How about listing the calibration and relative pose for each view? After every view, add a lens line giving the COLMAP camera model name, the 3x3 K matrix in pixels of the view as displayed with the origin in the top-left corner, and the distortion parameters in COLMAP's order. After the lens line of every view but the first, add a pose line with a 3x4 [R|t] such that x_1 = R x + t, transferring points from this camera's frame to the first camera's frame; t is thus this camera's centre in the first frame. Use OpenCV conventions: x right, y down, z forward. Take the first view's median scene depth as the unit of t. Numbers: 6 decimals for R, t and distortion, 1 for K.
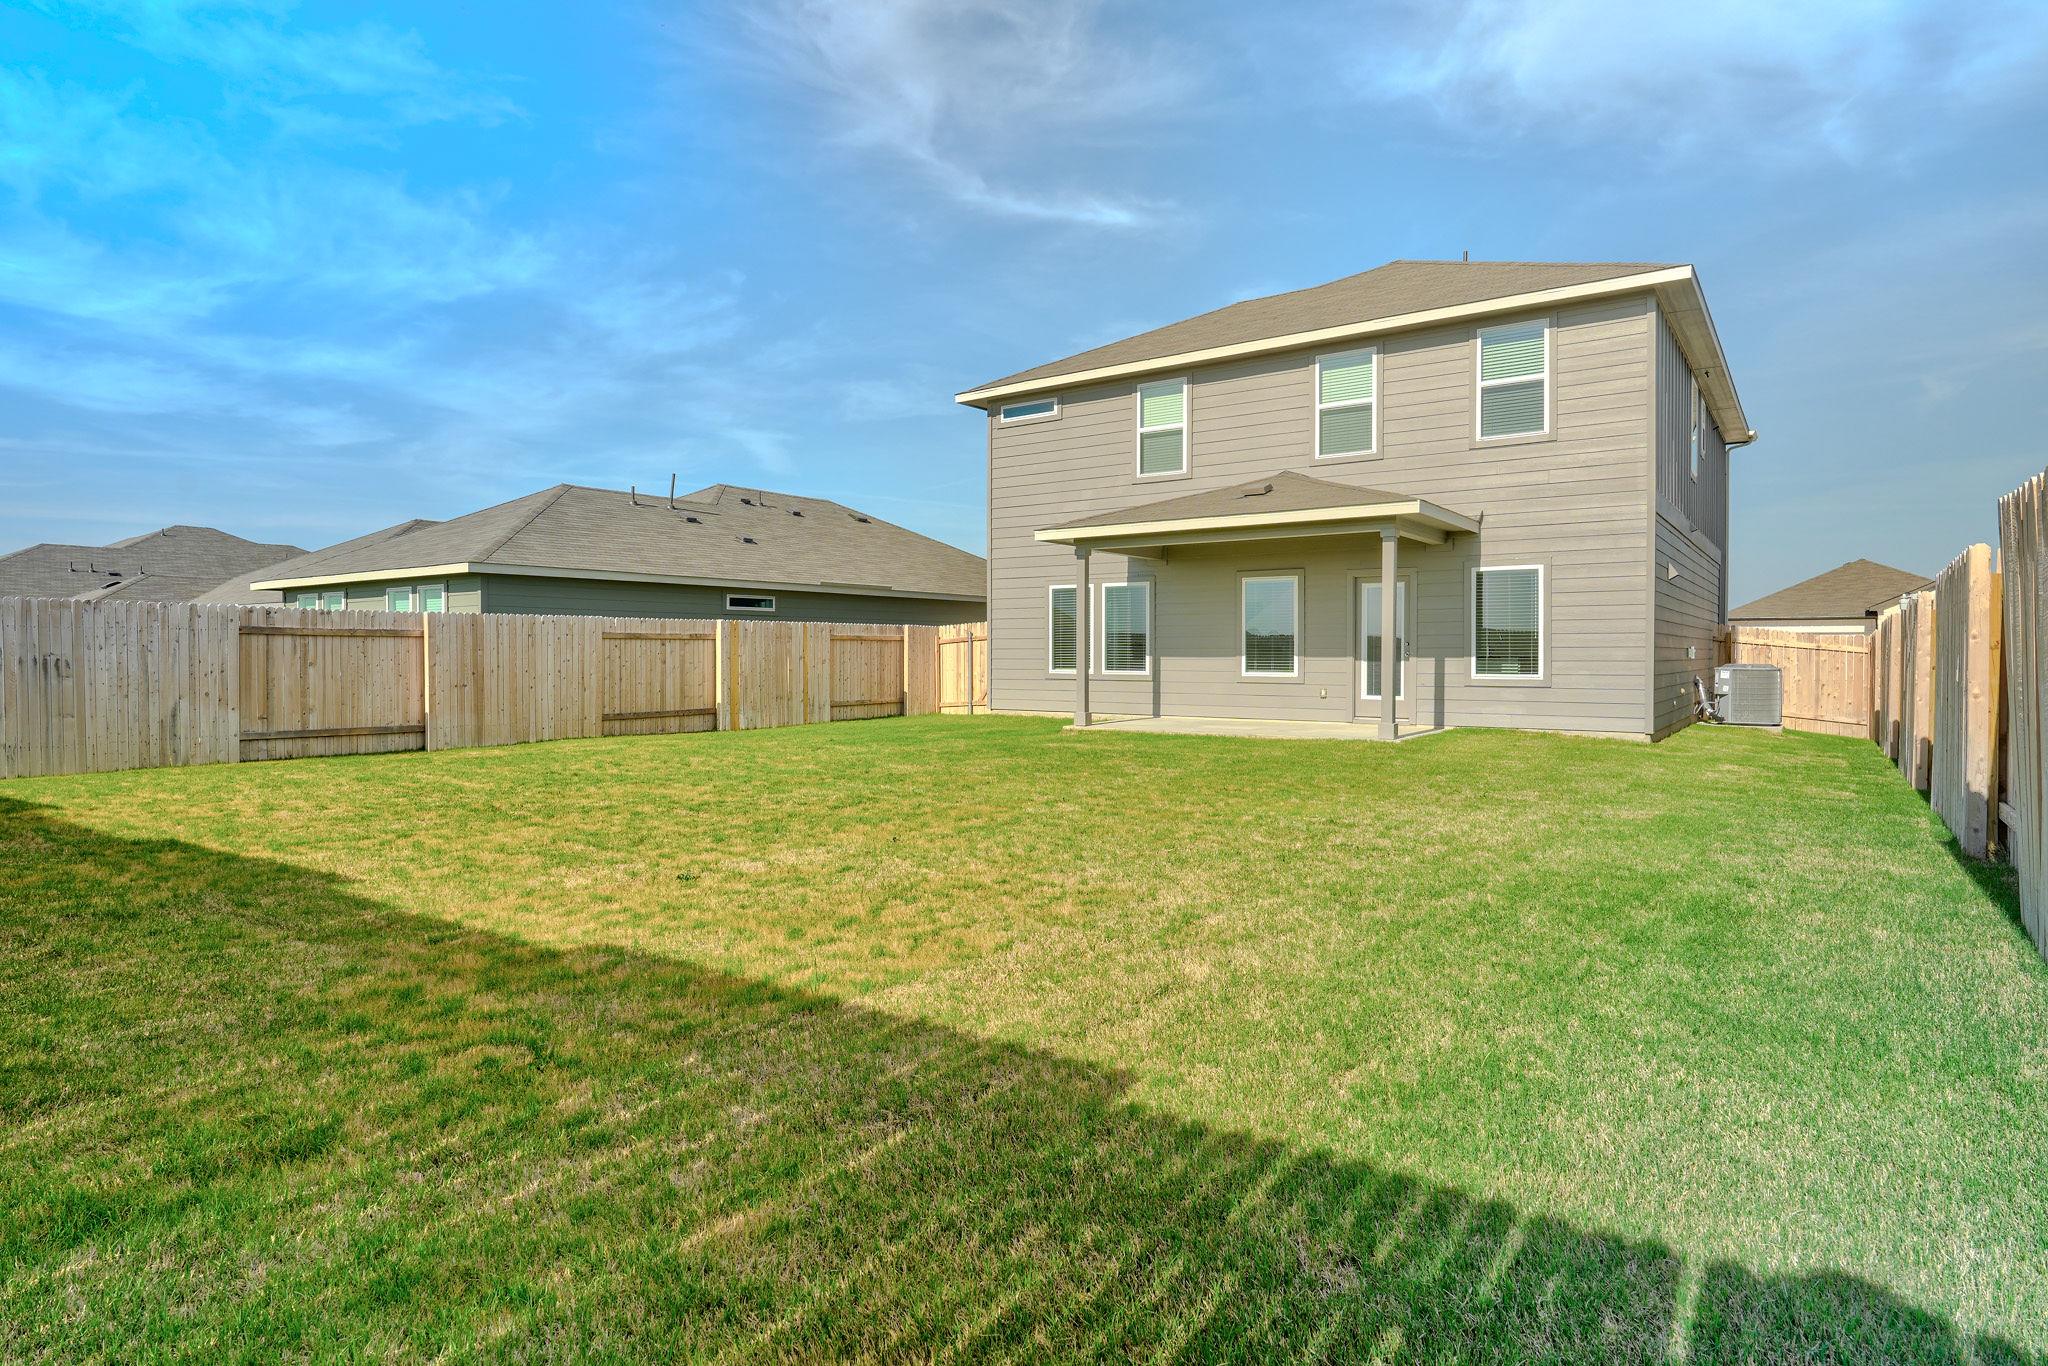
lens RADIAL K [[1126.3, 0, 1024.7], [0, 1126.3, 675.1], [0, 0, 1]] dist [0.004781, -0.001521]
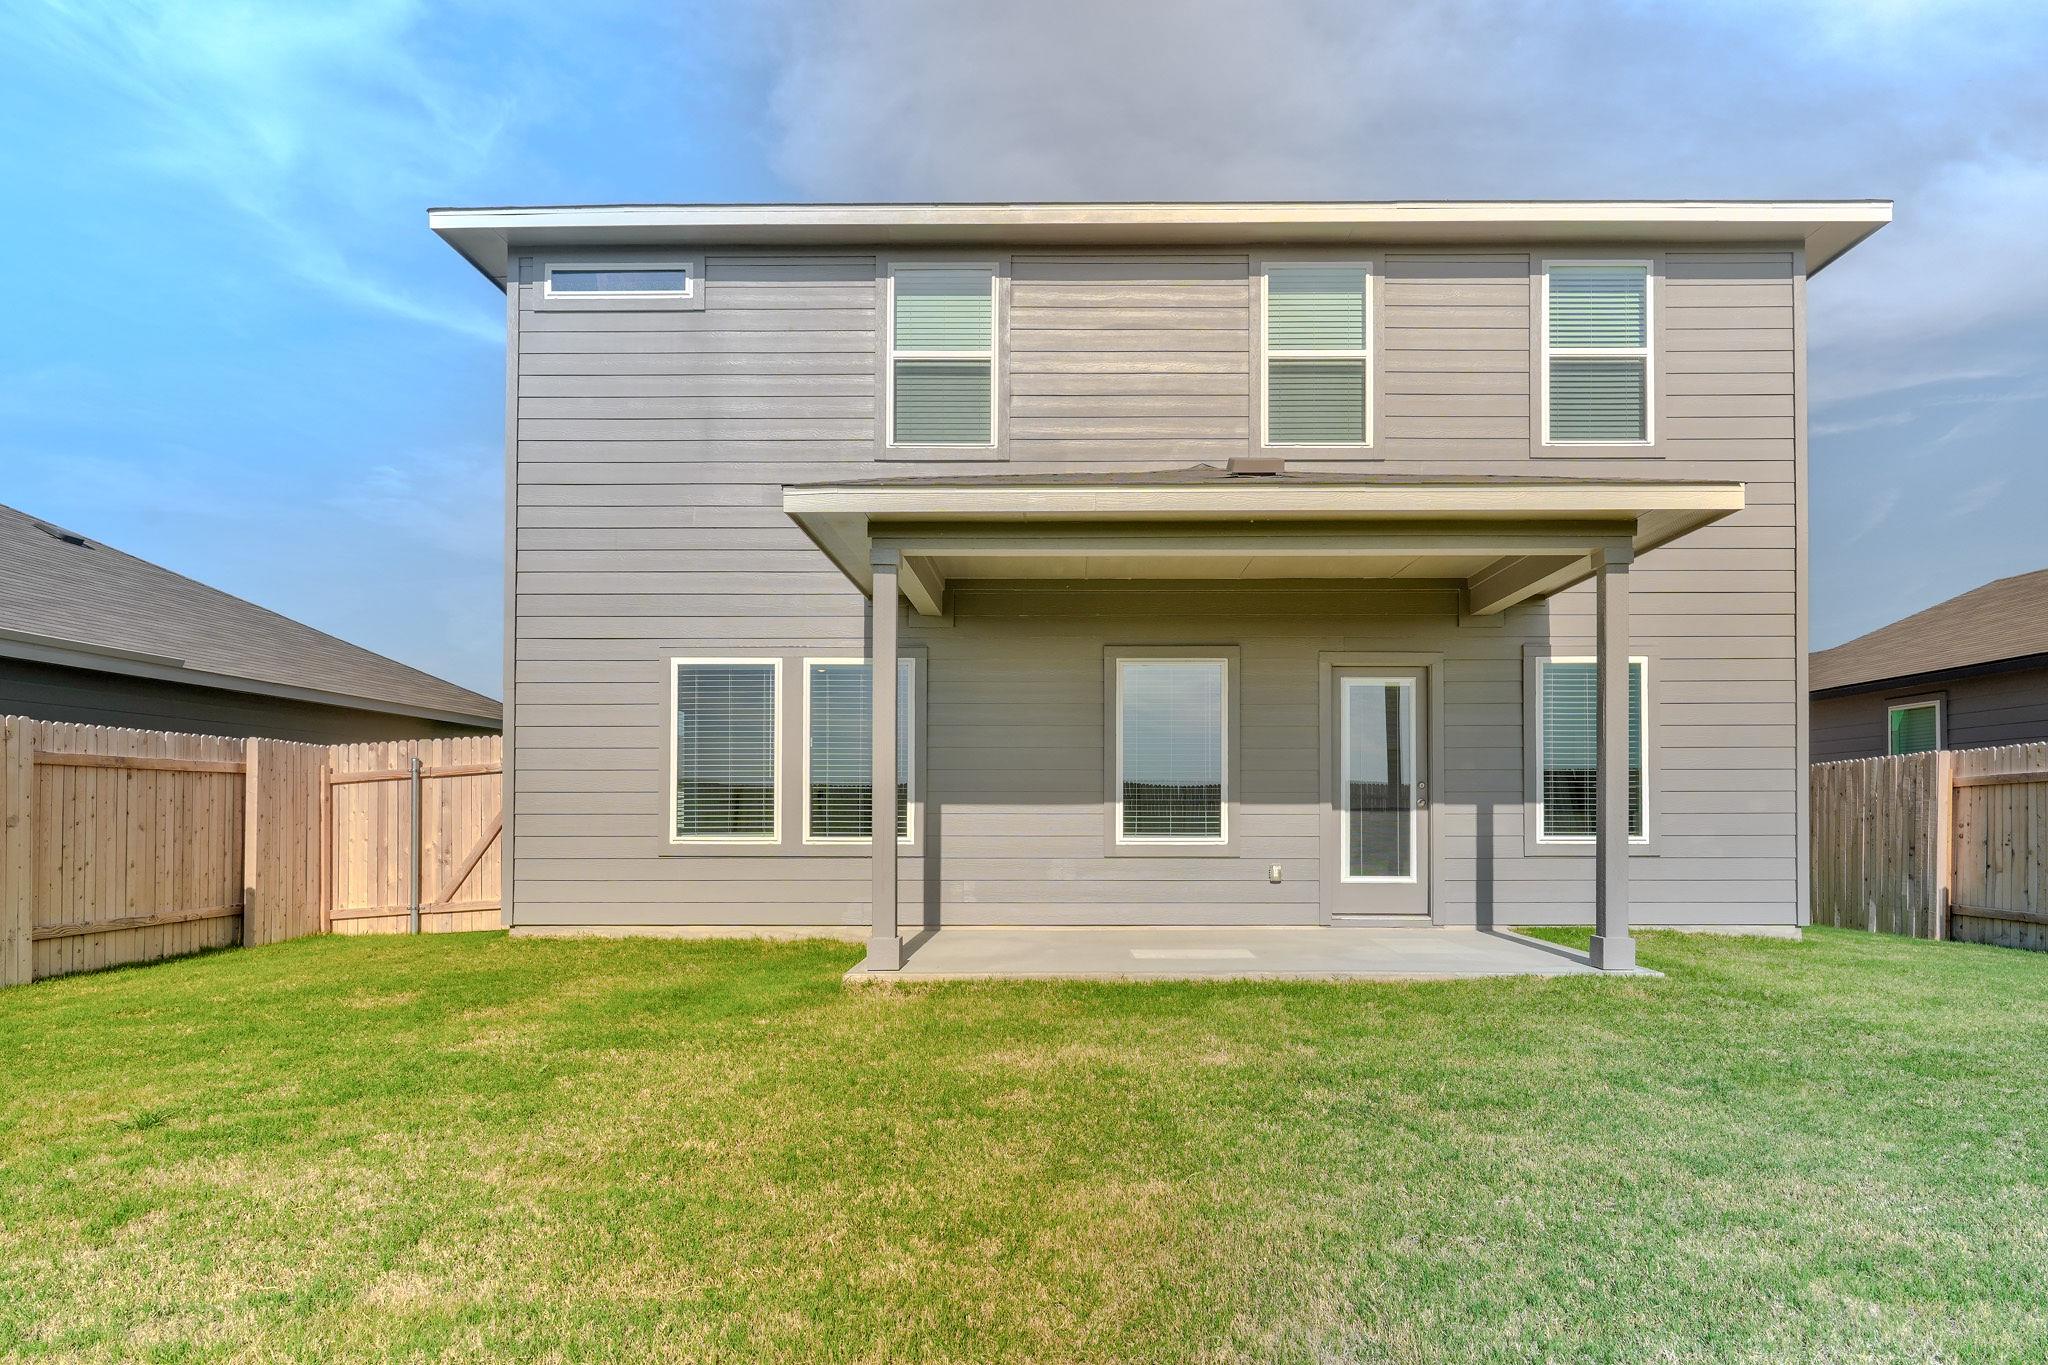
lens RADIAL K [[1126.3, 0, 1046.3], [0, 1126.3, 813.4], [0, 0, 1]] dist [0.004781, -0.001521]
pose [[0.810210, 0.001353, 0.586138, -0.130192], [0.012247, 0.999740, -0.019237, -0.003592], [-0.586012, 0.022765, 0.809983, 0.537950]]
